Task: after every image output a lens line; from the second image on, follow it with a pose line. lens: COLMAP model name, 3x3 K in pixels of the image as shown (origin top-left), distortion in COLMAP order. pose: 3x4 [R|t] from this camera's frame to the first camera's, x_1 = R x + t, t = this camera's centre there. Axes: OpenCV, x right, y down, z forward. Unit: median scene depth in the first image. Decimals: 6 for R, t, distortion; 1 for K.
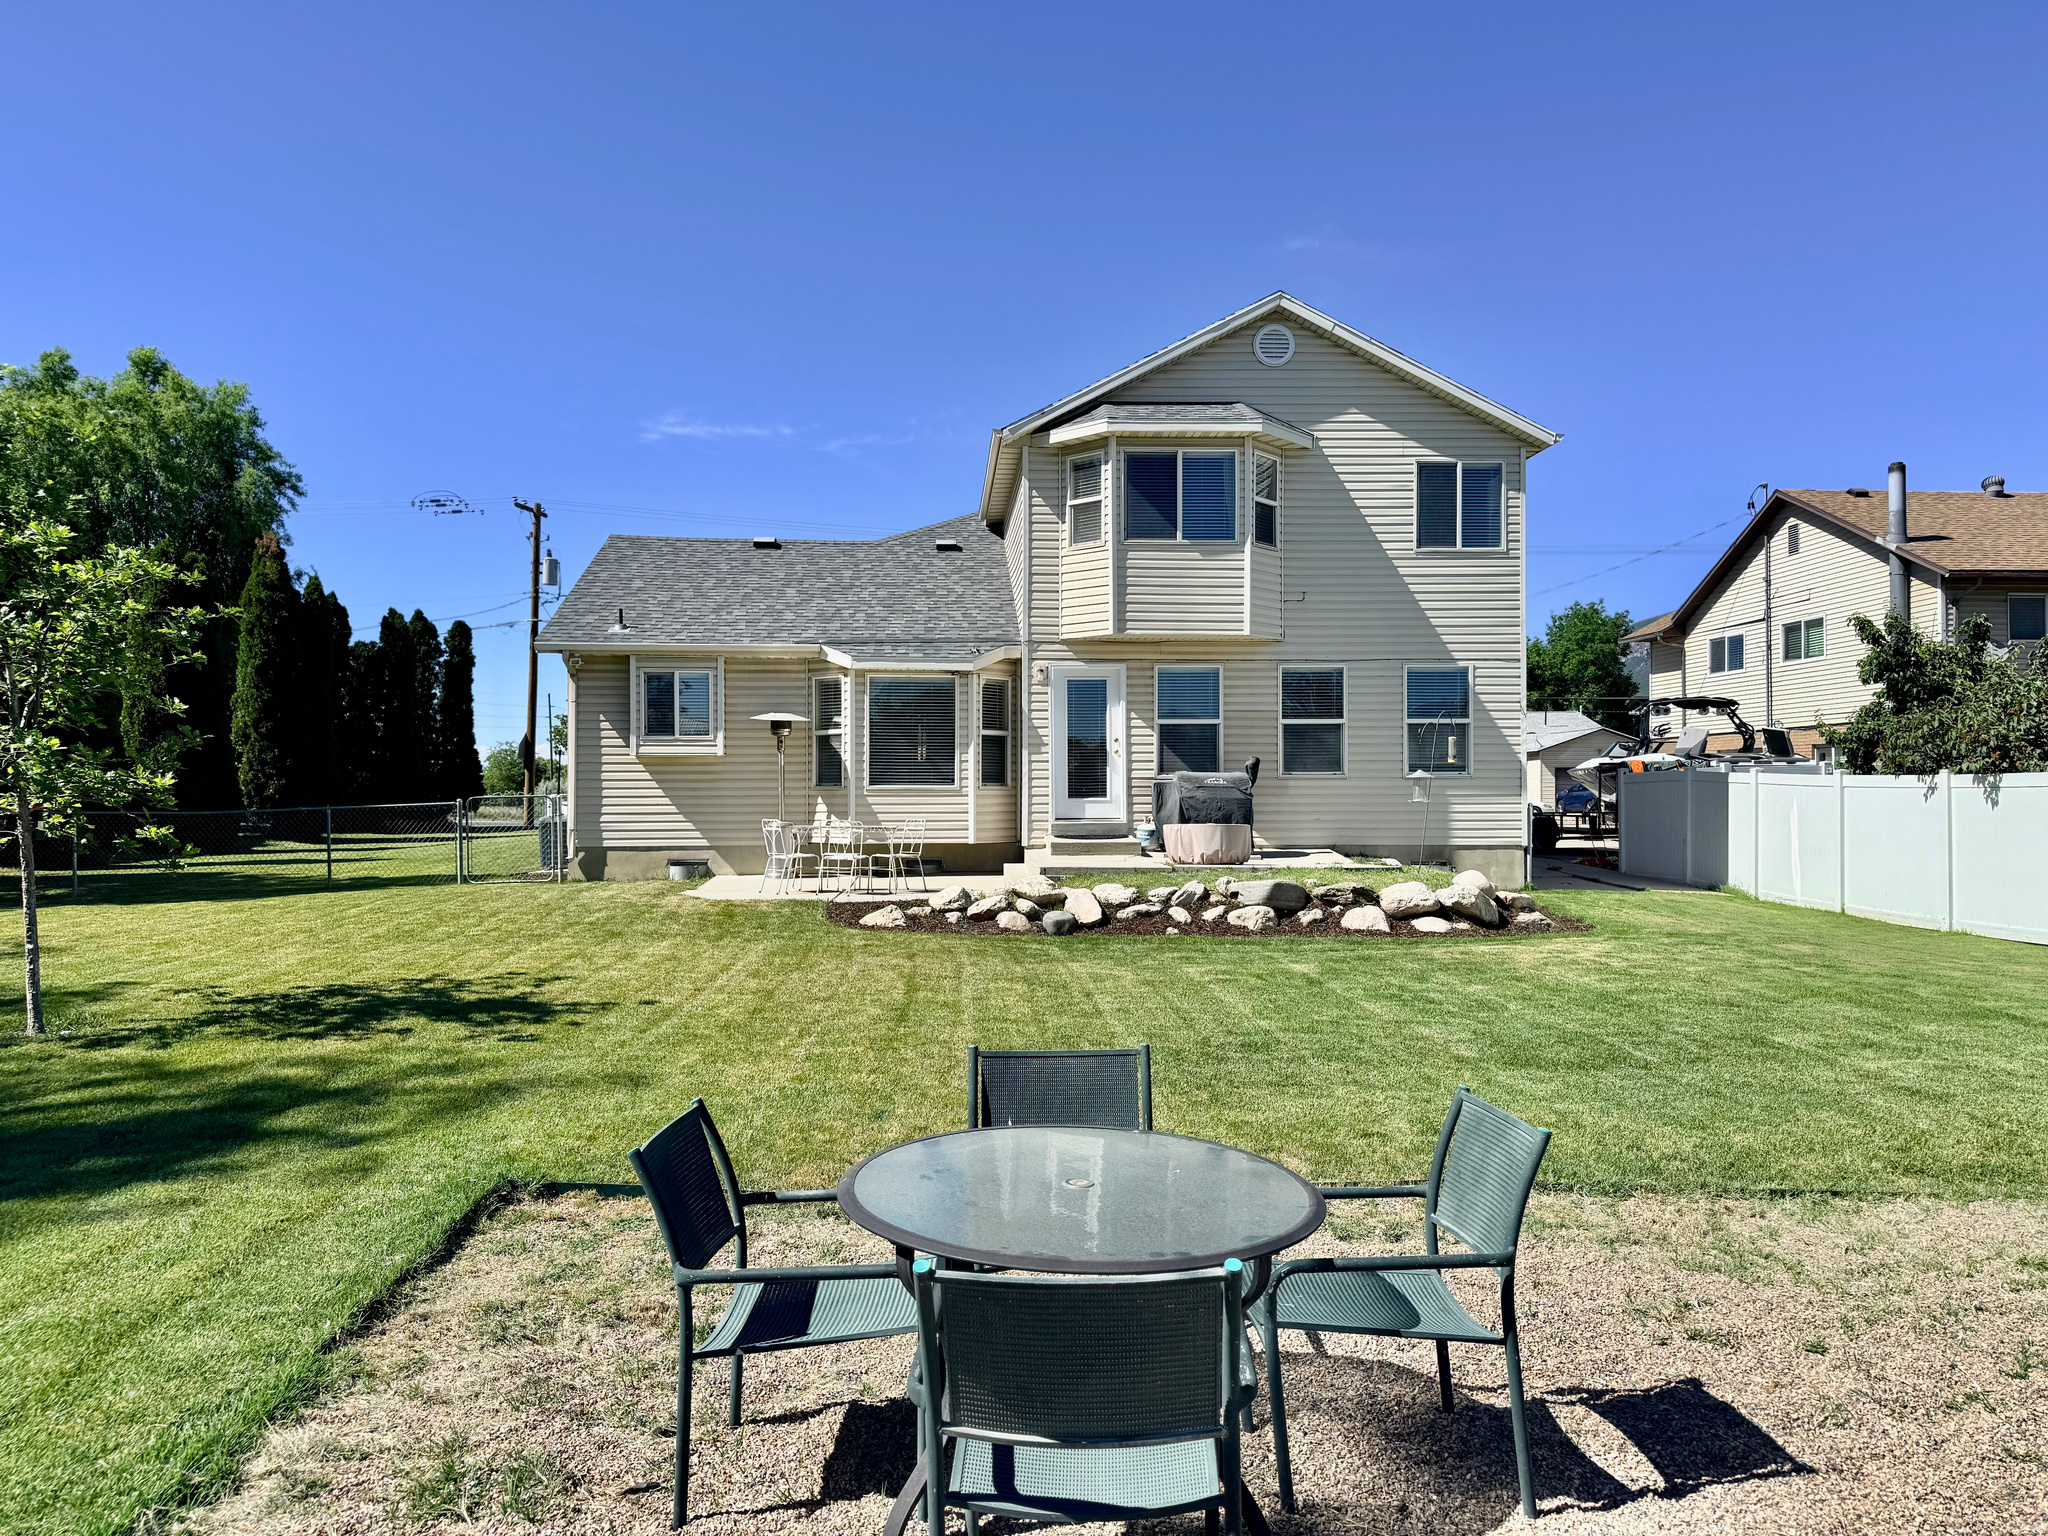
lens RADIAL K [[1433.6, 0, 1019.8], [0, 1433.6, 782.2], [0, 0, 1]] dist [0.162604, -0.263784]
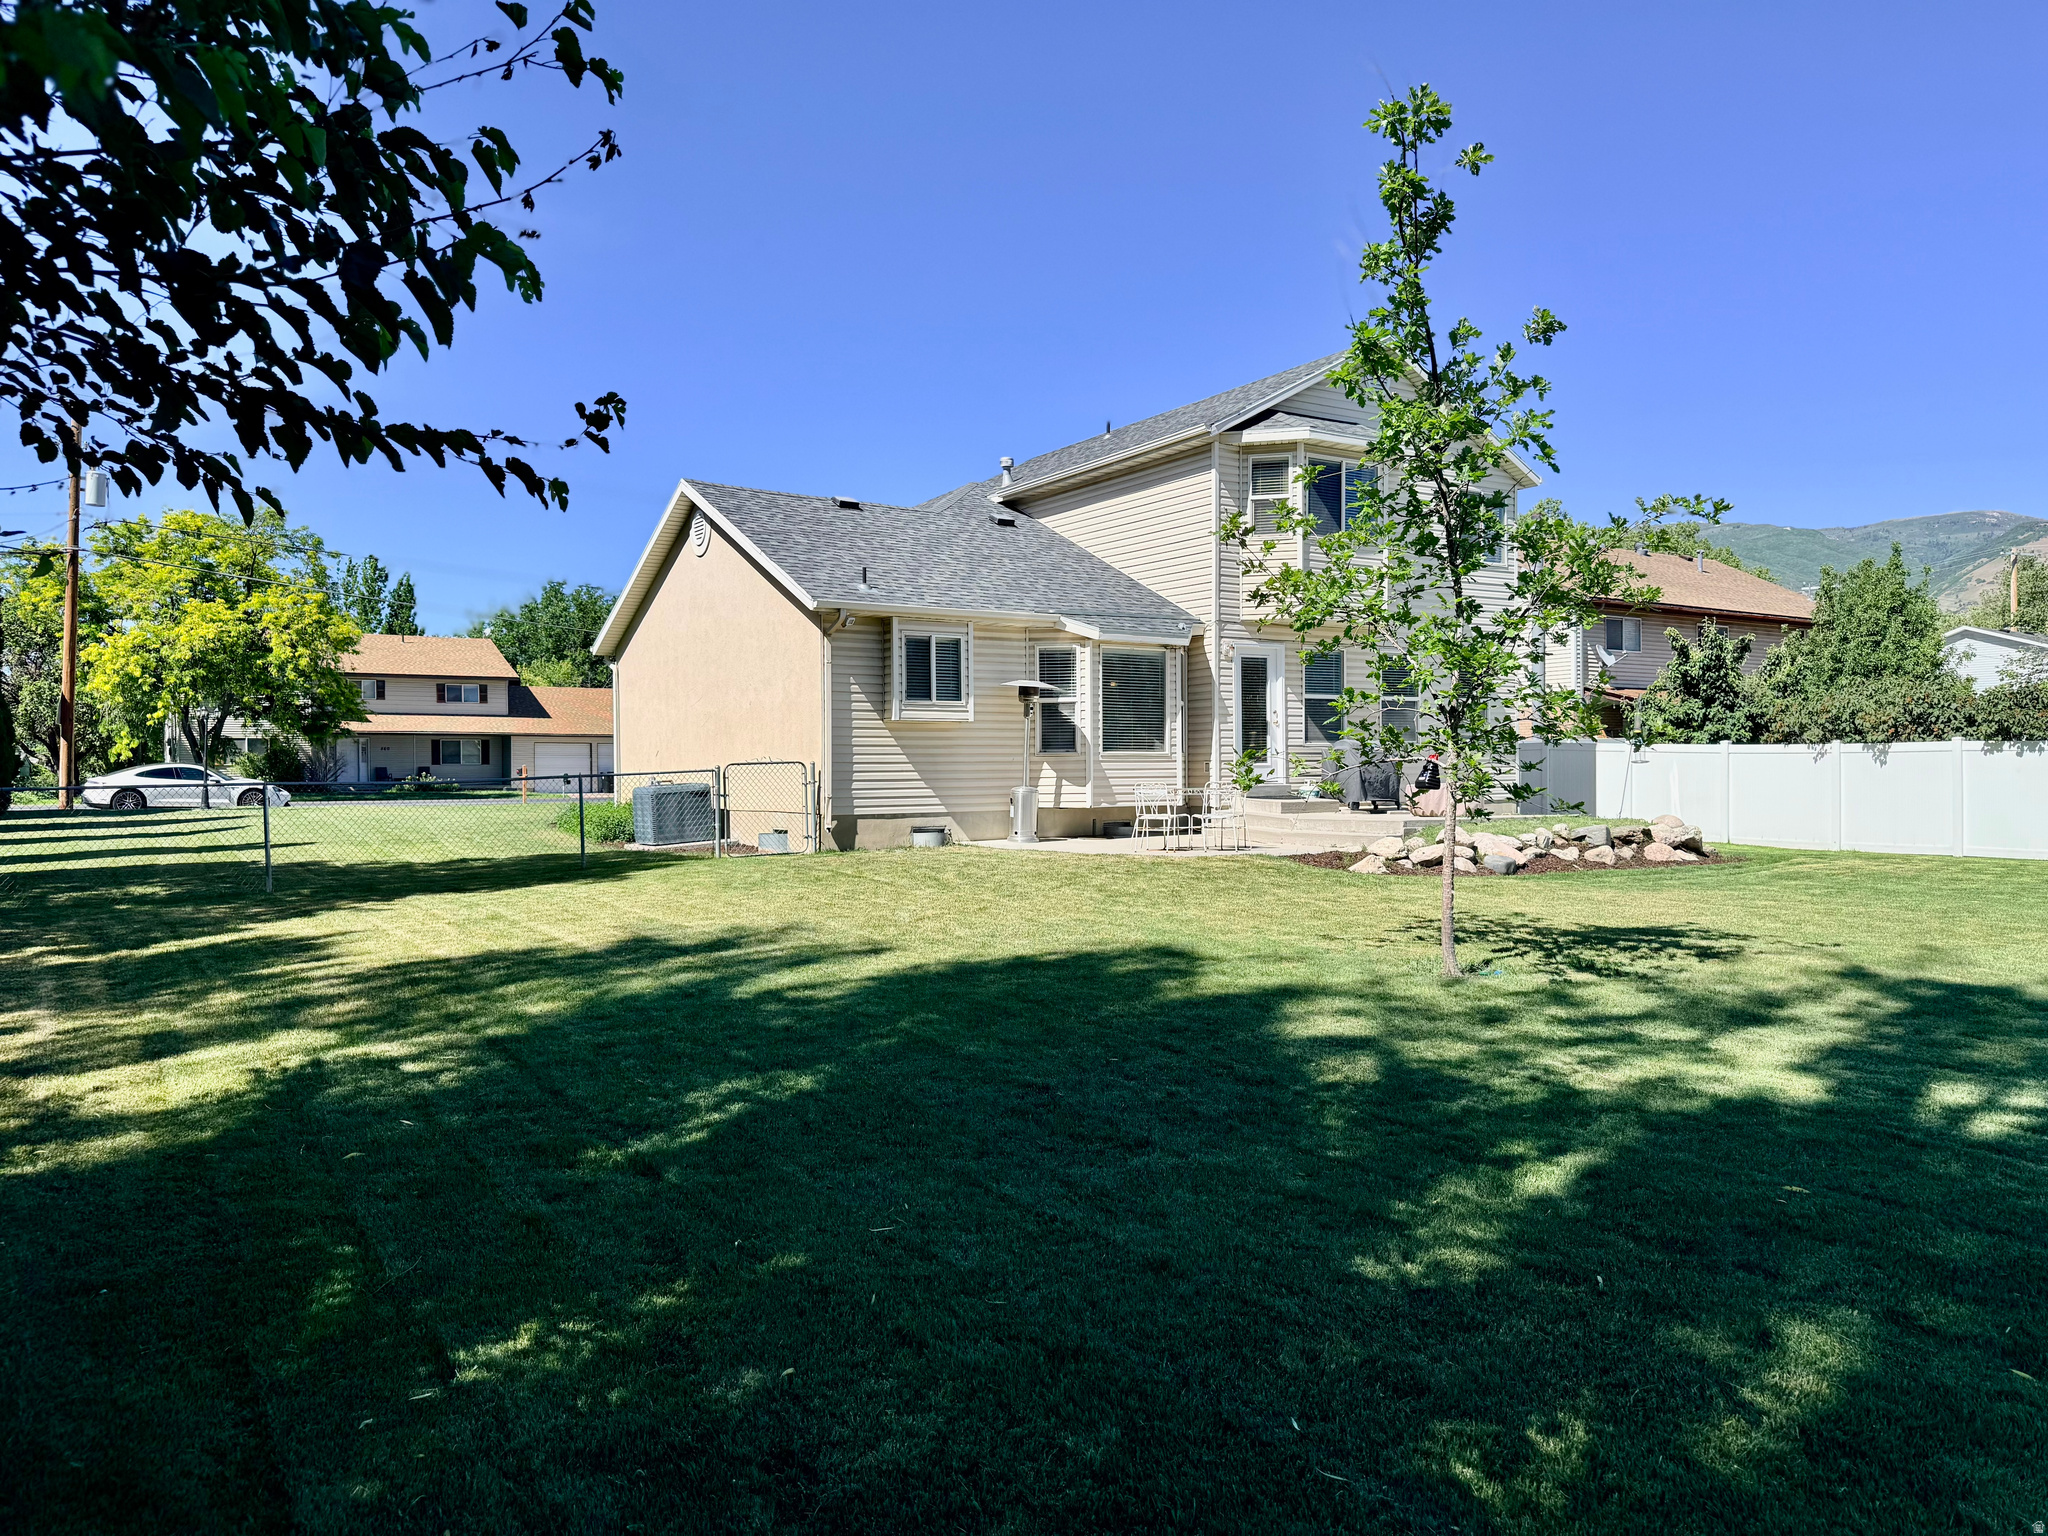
lens RADIAL K [[1433.6, 0, 1019.8], [0, 1433.6, 782.2], [0, 0, 1]] dist [0.162604, -0.263784]
pose [[0.862788, -0.008219, 0.505499, -0.680642], [0.000824, 0.999889, 0.014852, 0.008912], [-0.505565, -0.012398, 0.862699, 0.124508]]
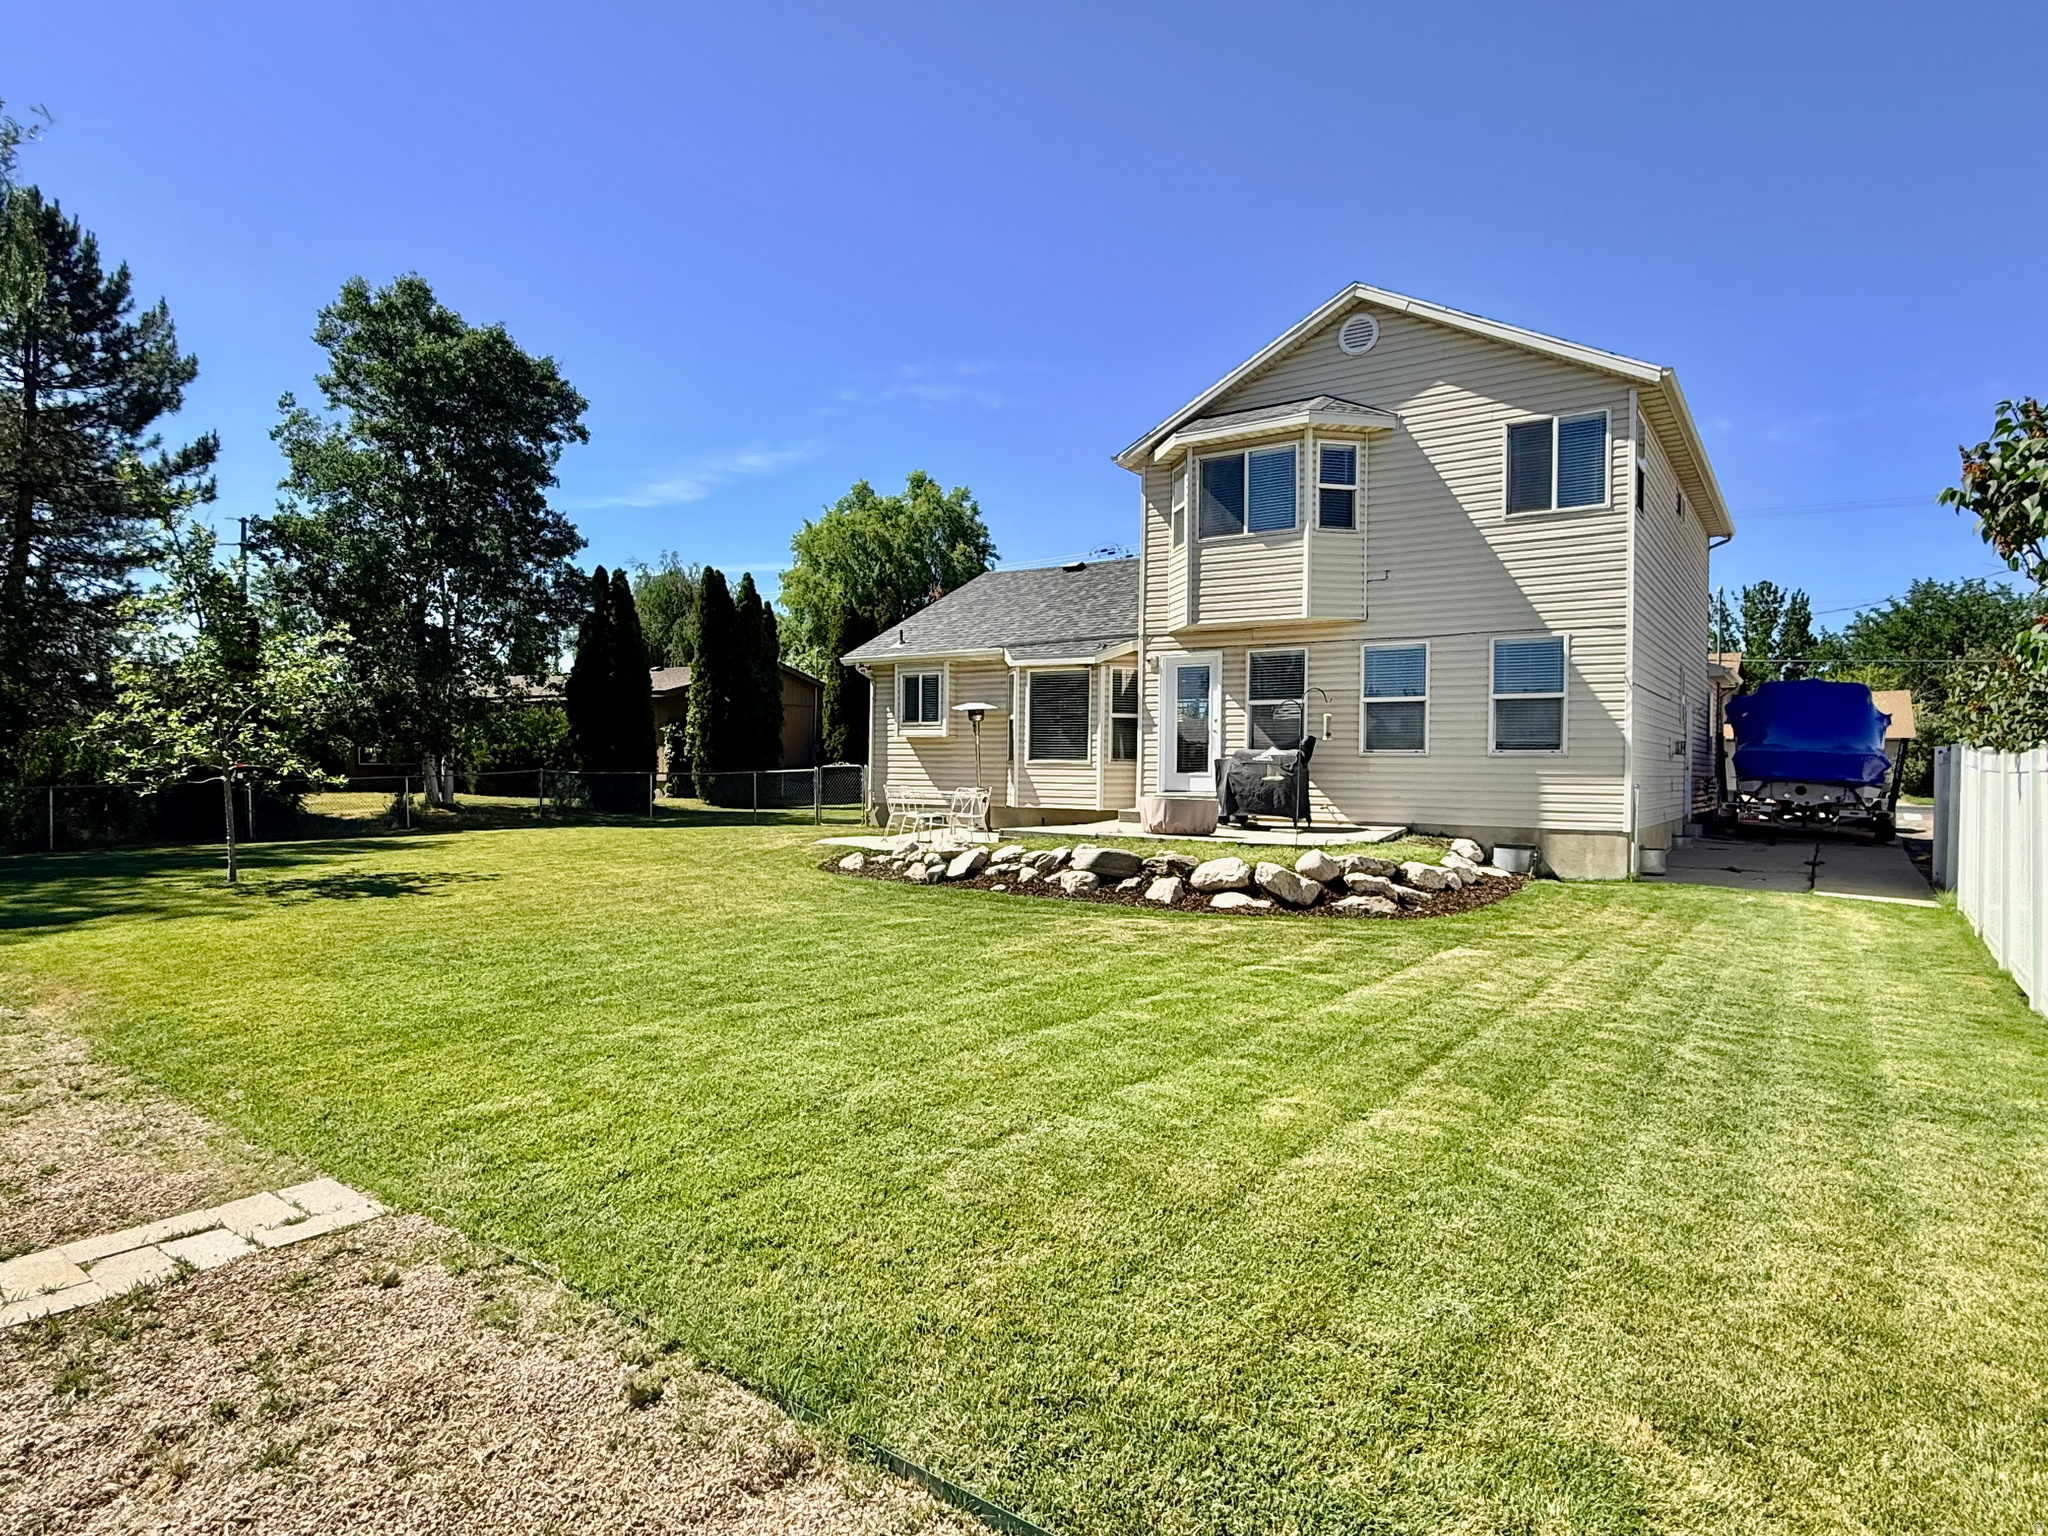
lens RADIAL K [[1184.1, 0, 1024.0], [0, 1184.1, 768.0], [0, 0, 1]] dist [0.001508, 0.000028]
pose [[0.787082, 0.010456, -0.616759, 0.512818], [-0.005826, 0.999938, 0.009517, -0.000696], [0.616821, -0.003898, 0.787094, 0.197234]]
